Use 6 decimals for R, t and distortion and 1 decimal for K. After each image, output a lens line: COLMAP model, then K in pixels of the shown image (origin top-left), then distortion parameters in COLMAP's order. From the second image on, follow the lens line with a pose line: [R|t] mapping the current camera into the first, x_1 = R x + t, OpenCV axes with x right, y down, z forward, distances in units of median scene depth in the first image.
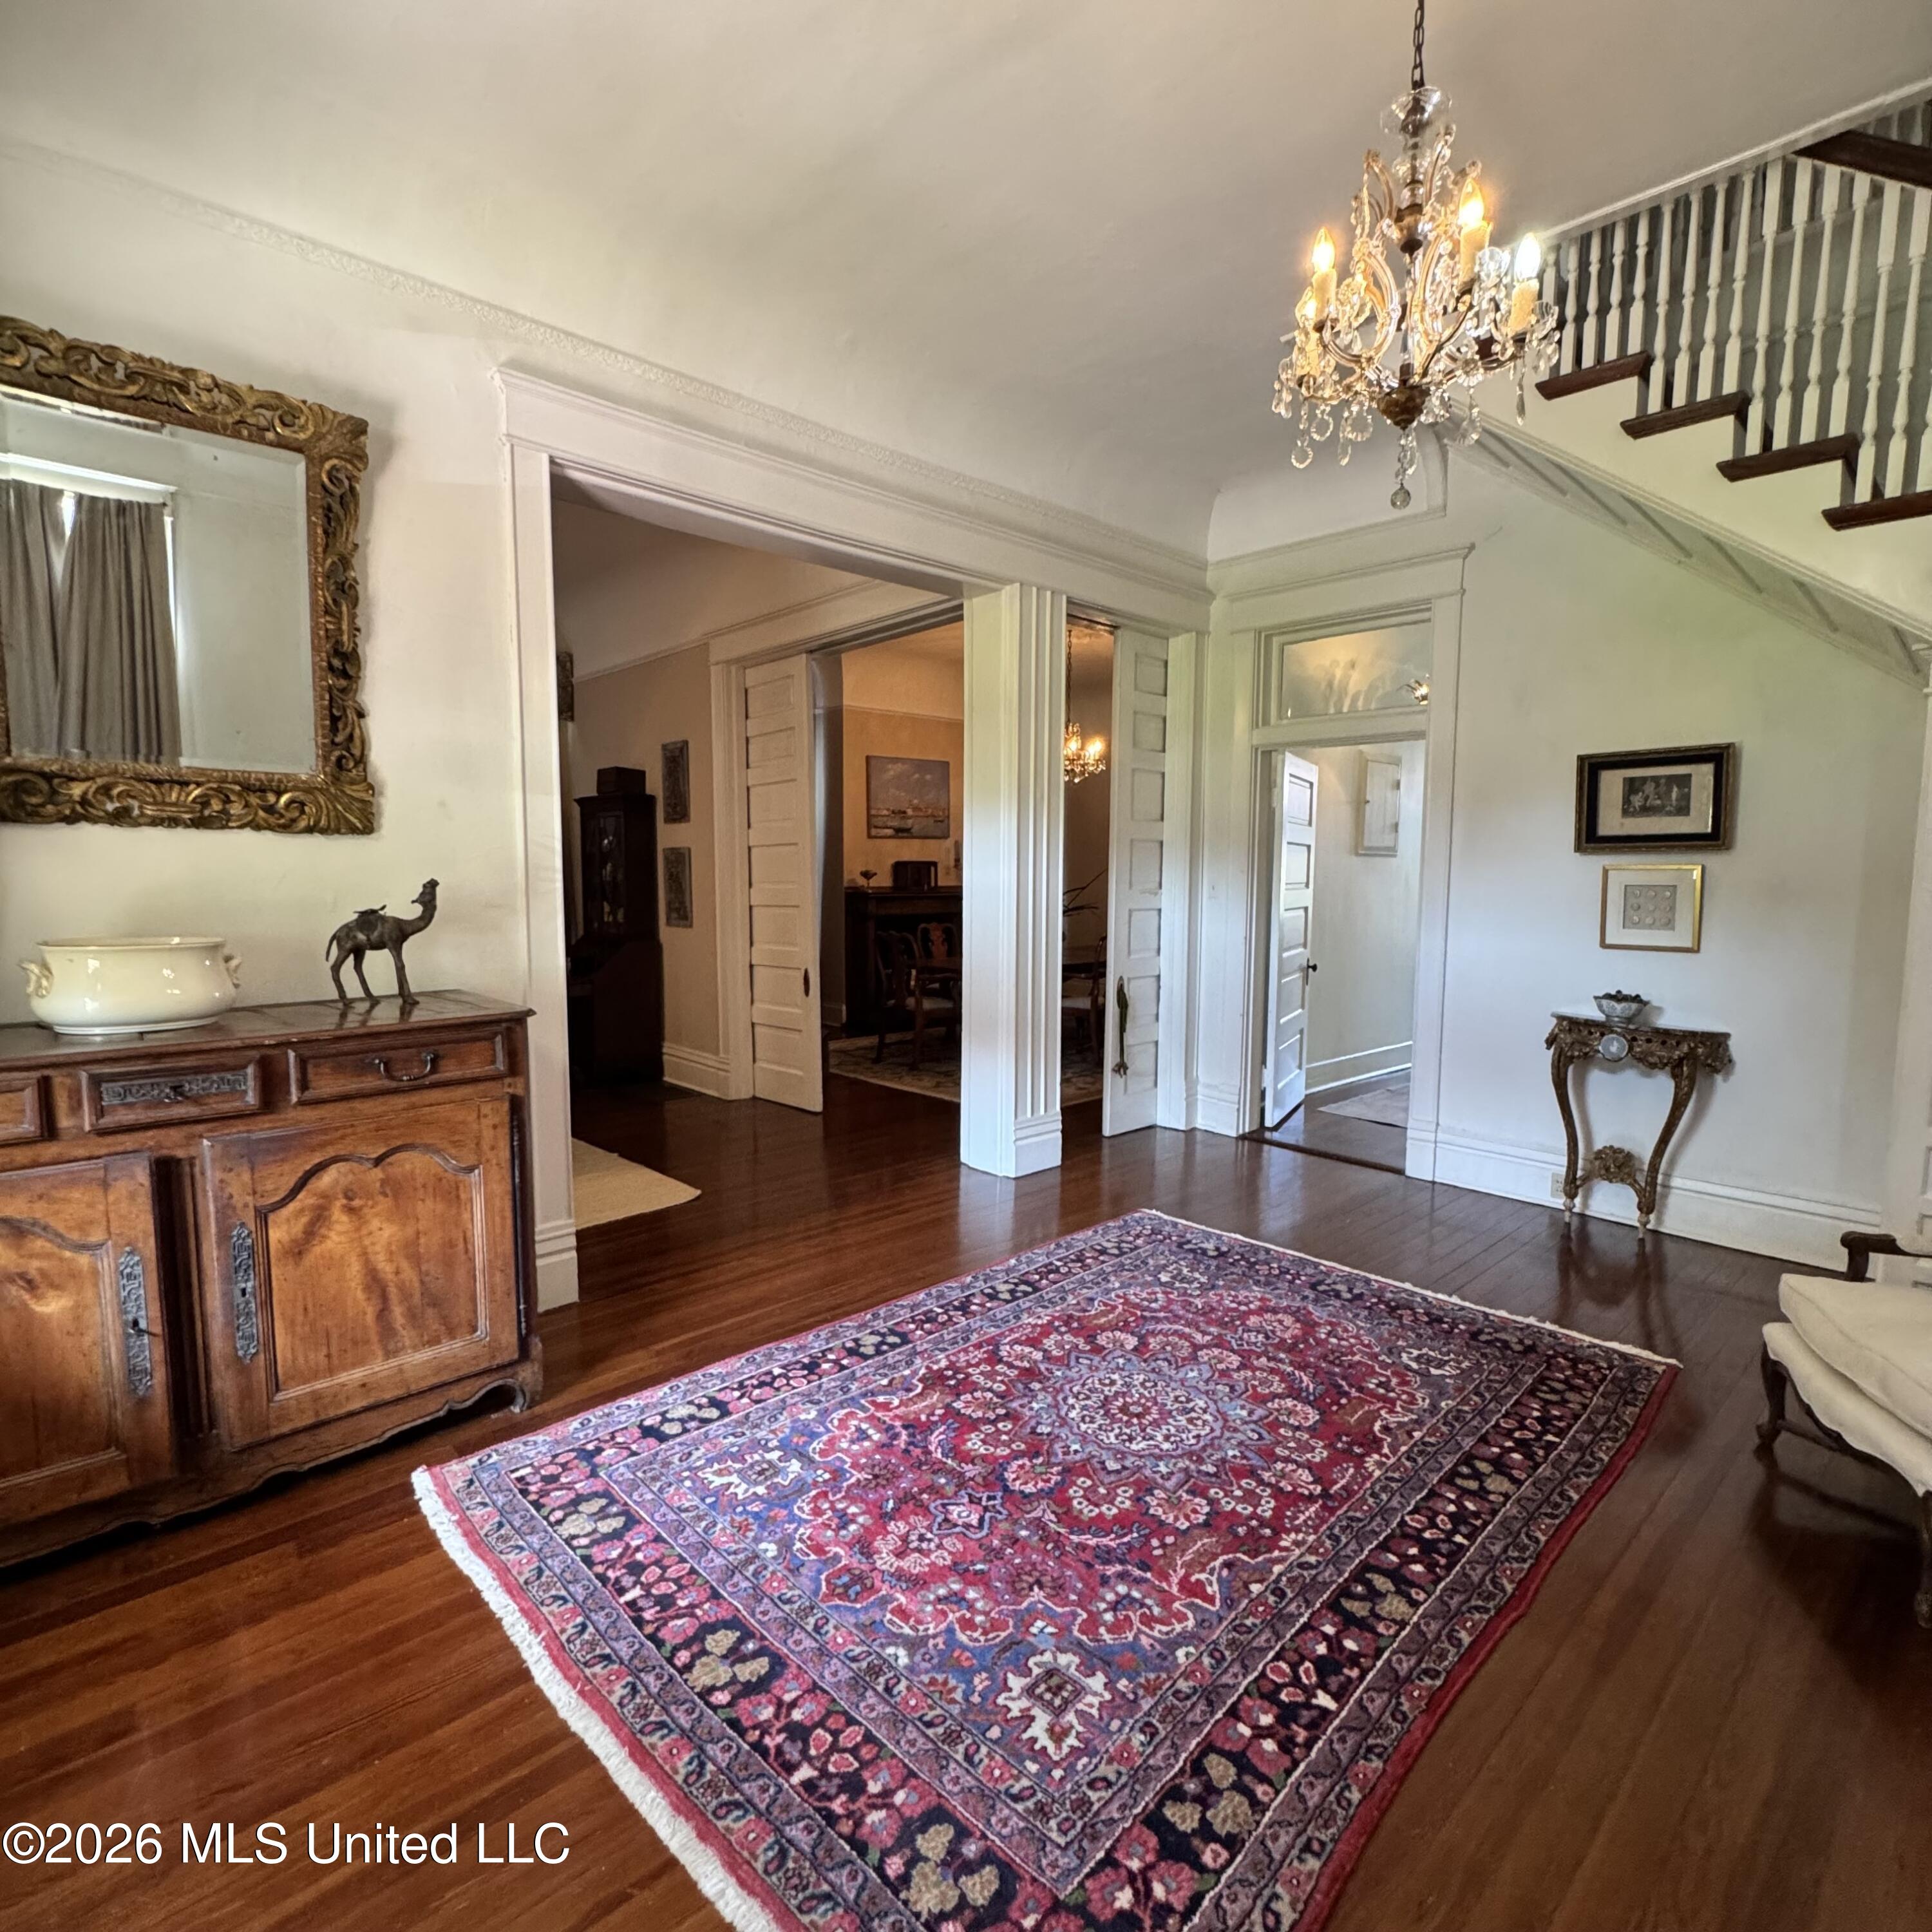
lens RADIAL K [[1033.1, 0, 965.5], [0, 1033.1, 970.0], [0, 0, 1]] dist [-0.002326, -0.000318]
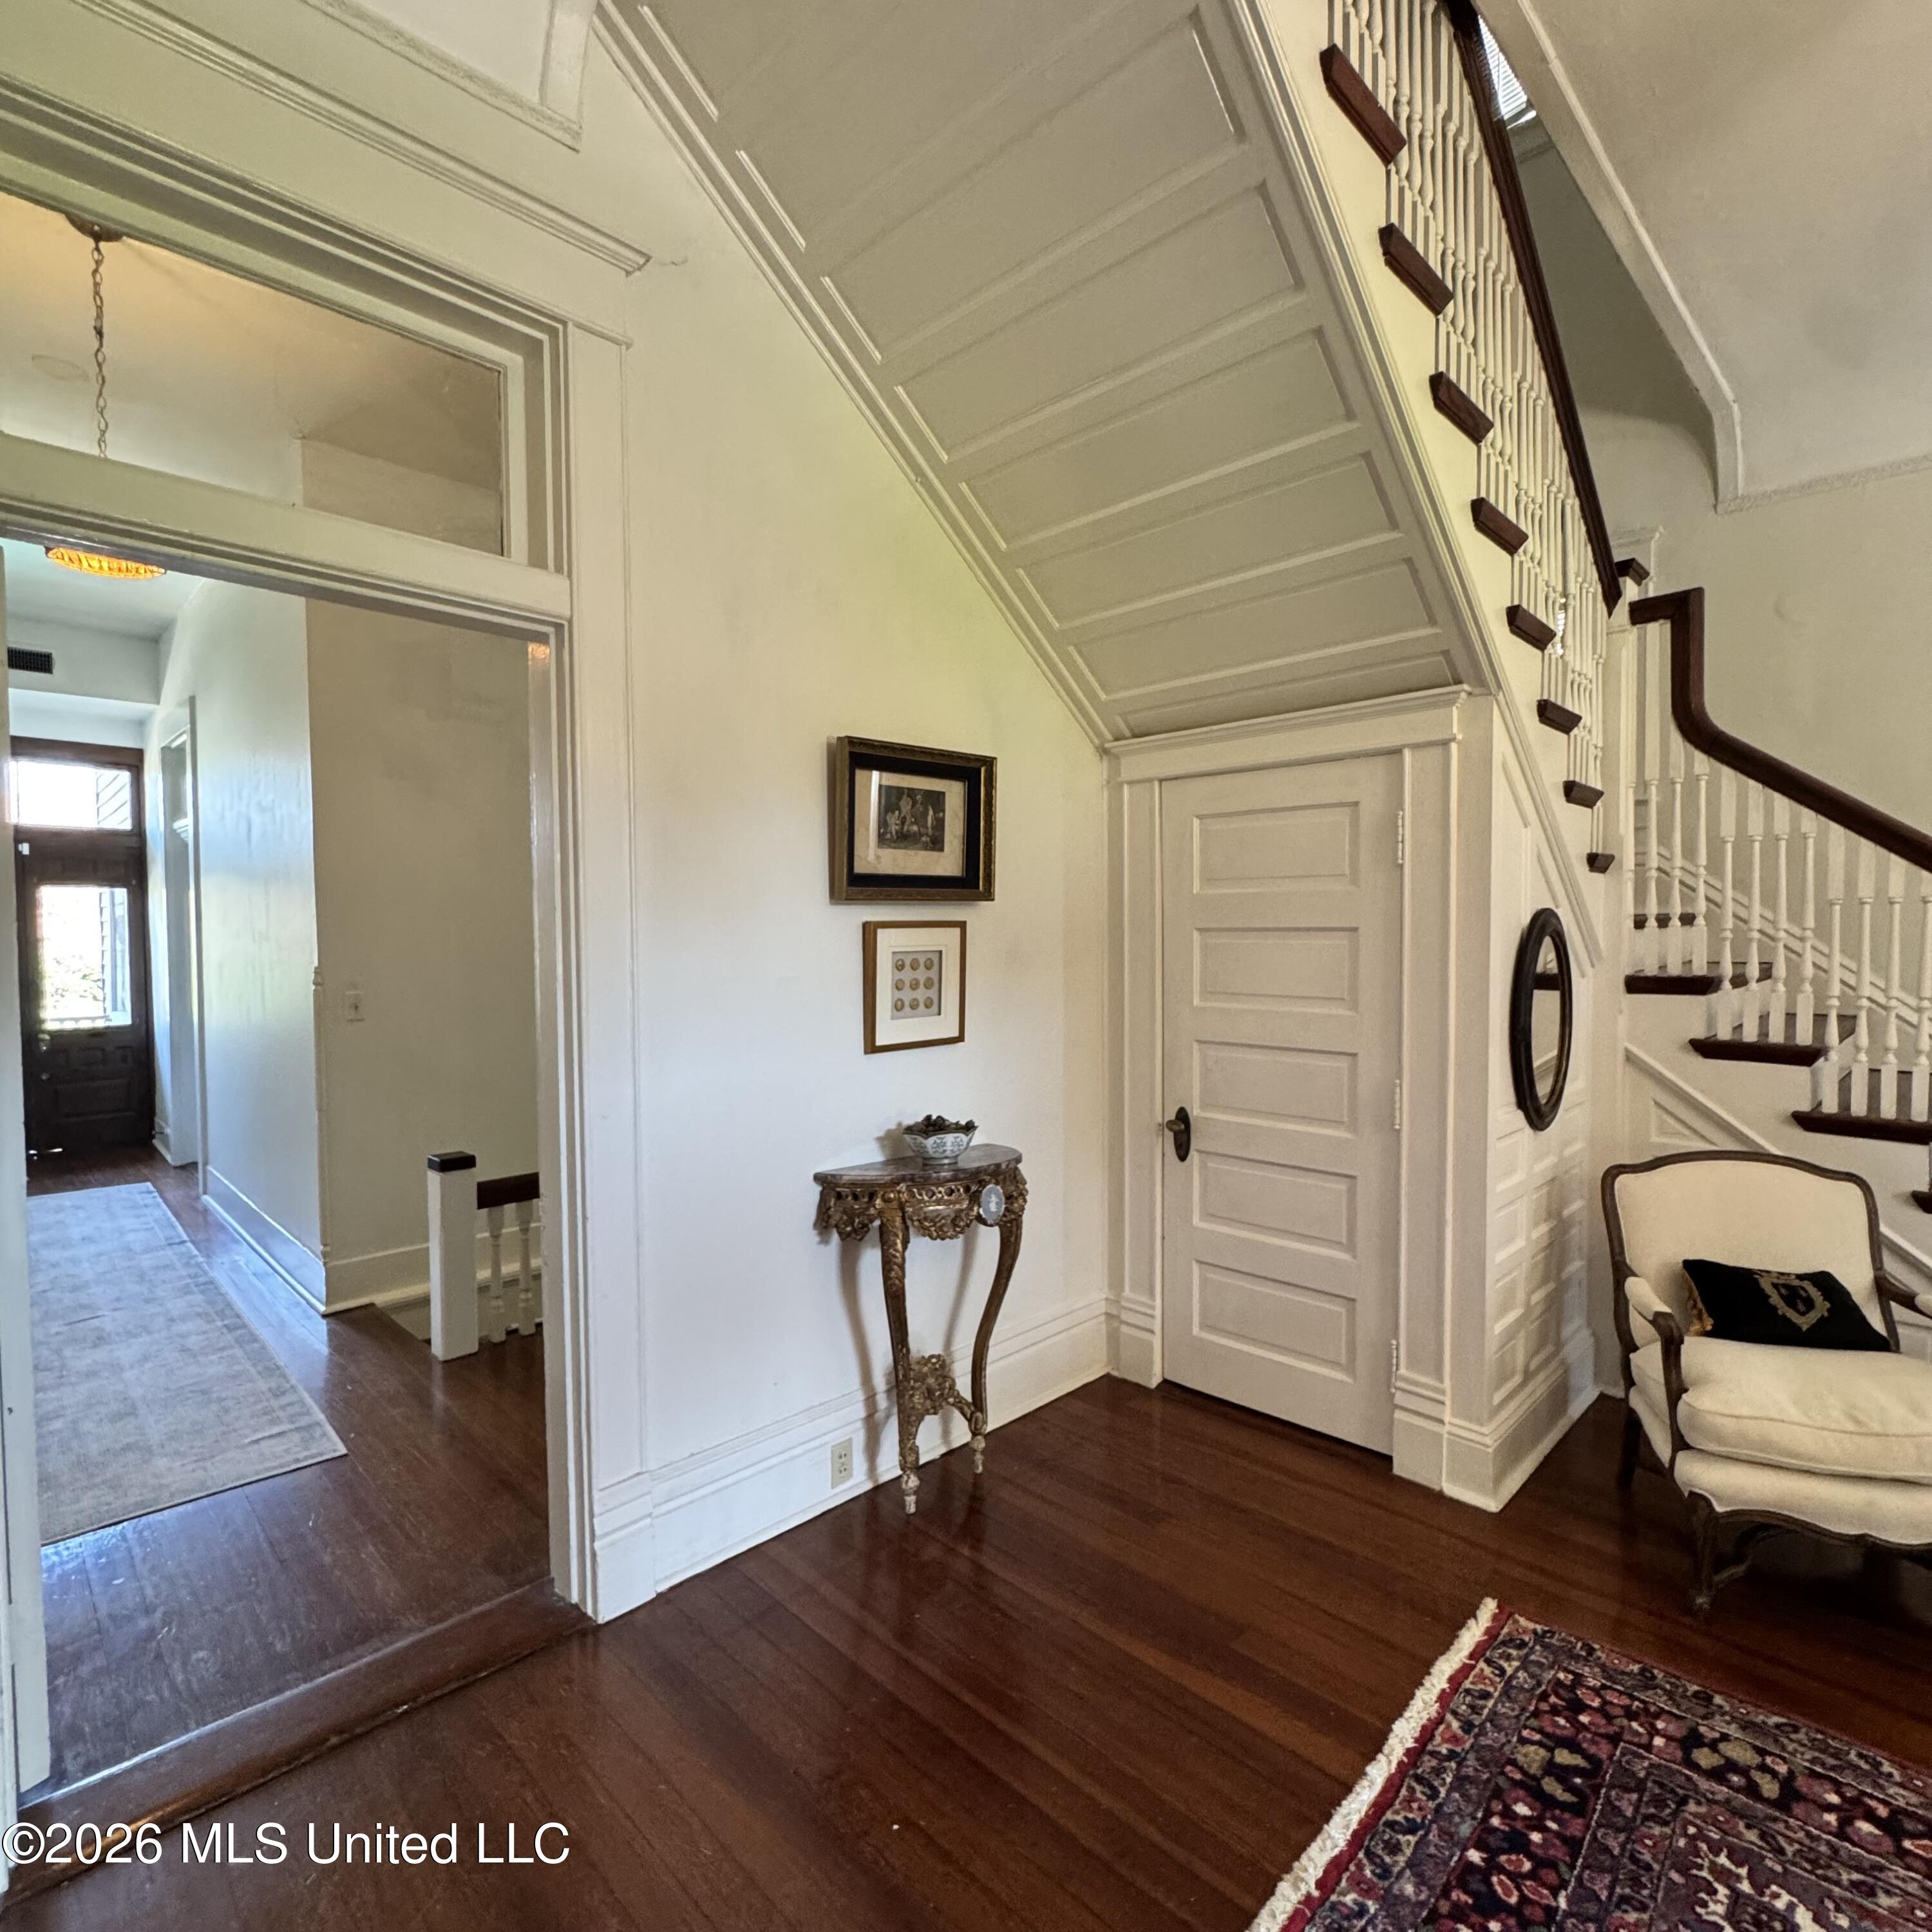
lens RADIAL K [[1033.1, 0, 971.4], [0, 1033.1, 966.0], [0, 0, 1]] dist [-0.002326, -0.000318]
pose [[-0.029443, -0.037631, 0.998858, -0.006536], [0.103929, 0.993760, 0.040503, -0.099992], [-0.994149, 0.105003, -0.025348, 1.022770]]
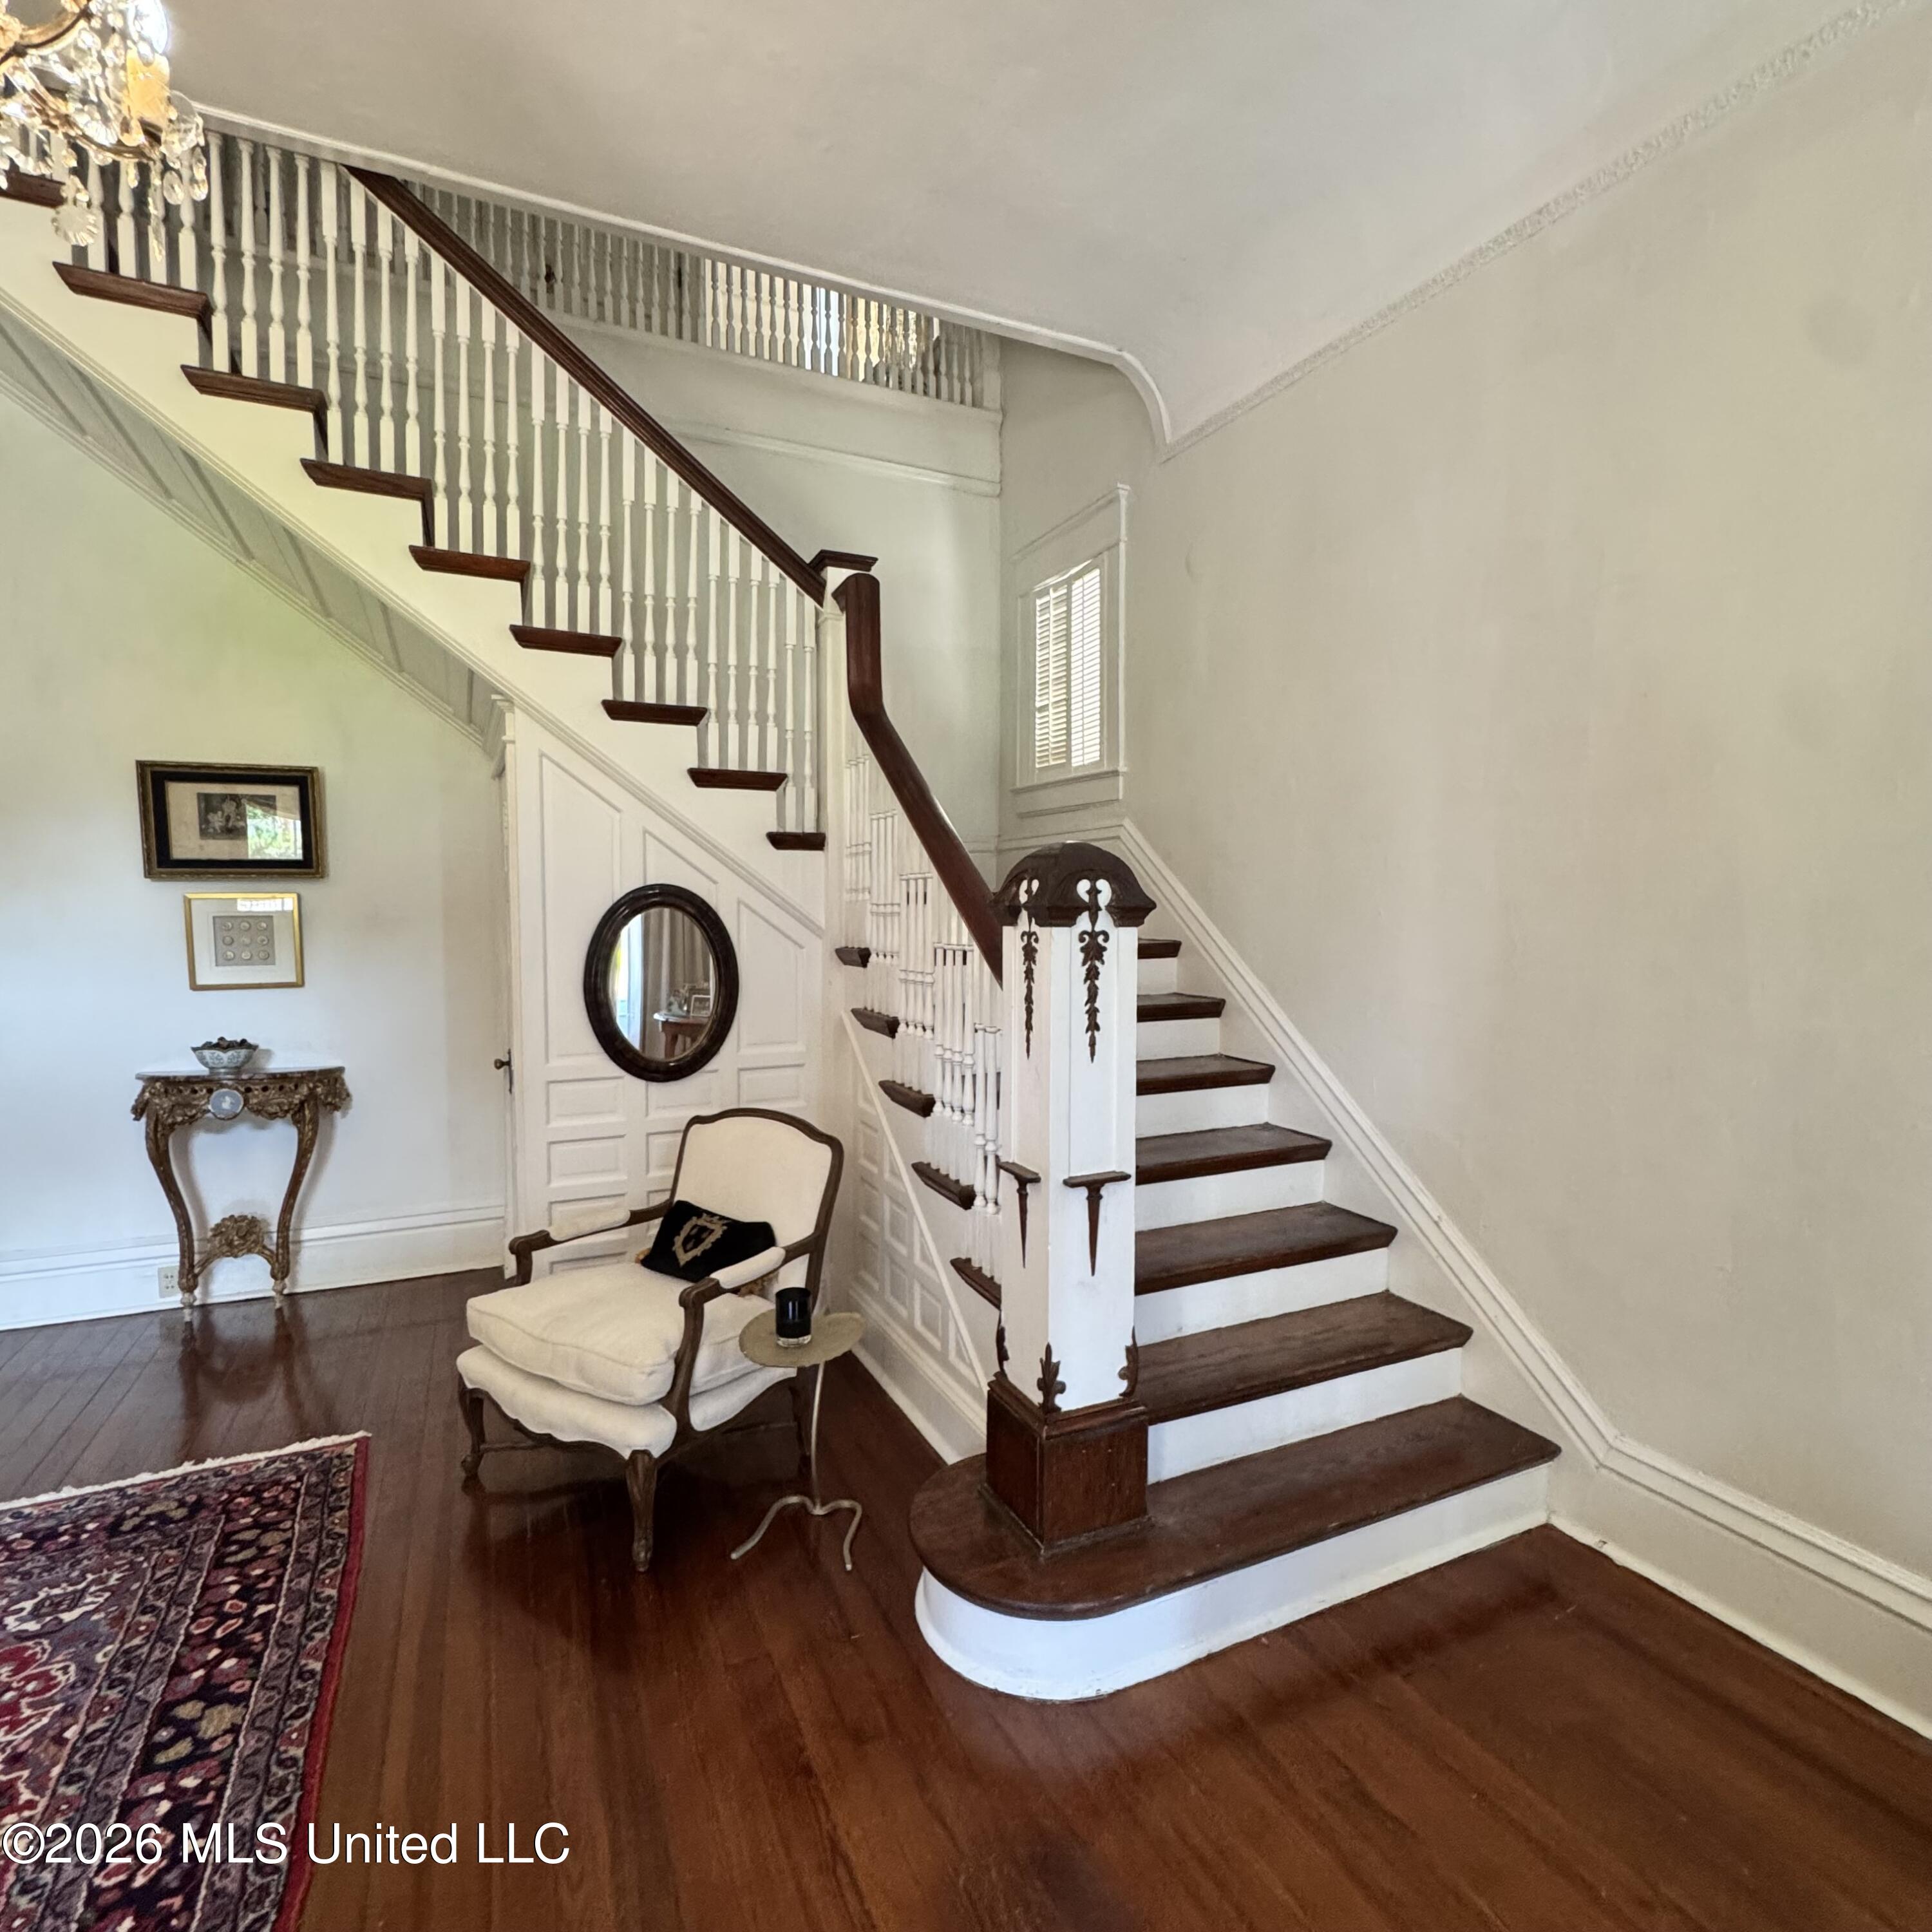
lens RADIAL K [[1033.1, 0, 970.7], [0, 1033.1, 967.5], [0, 0, 1]] dist [-0.002326, -0.000318]
pose [[0.311193, -0.061140, 0.948378, 0.008881], [0.092332, 0.995152, 0.033858, -0.010200], [-0.945851, 0.077029, 0.315330, 0.128920]]
